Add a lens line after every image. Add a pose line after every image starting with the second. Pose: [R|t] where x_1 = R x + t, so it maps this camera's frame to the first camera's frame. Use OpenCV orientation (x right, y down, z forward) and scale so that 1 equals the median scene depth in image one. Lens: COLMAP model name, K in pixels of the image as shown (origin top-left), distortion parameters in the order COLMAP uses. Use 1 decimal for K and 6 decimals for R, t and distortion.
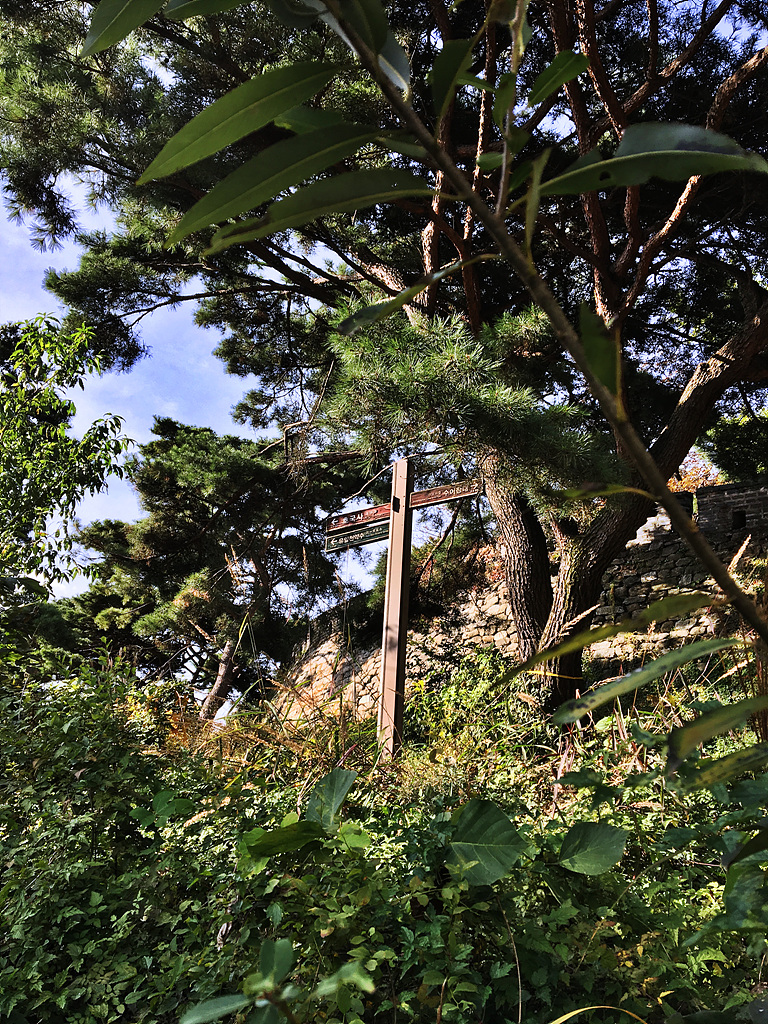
lens RADIAL K [[864.2, 0, 384.0], [0, 864.2, 509.1], [0, 0, 1]] dist [0.056413, 0.000342]
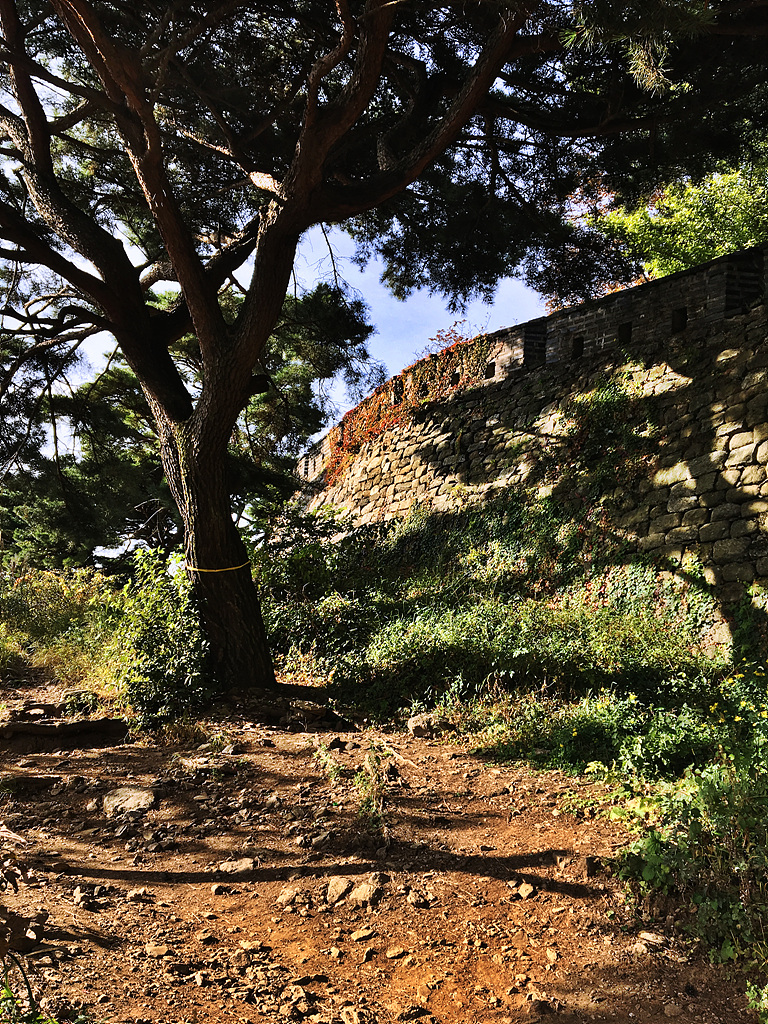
lens RADIAL K [[864.2, 0, 384.3], [0, 864.2, 514.1], [0, 0, 1]] dist [0.056413, 0.000342]
pose [[0.984128, -0.075267, -0.160706, 0.341347], [0.106935, 0.974236, 0.198566, -0.019268], [0.141620, -0.212599, 0.966822, 0.084441]]
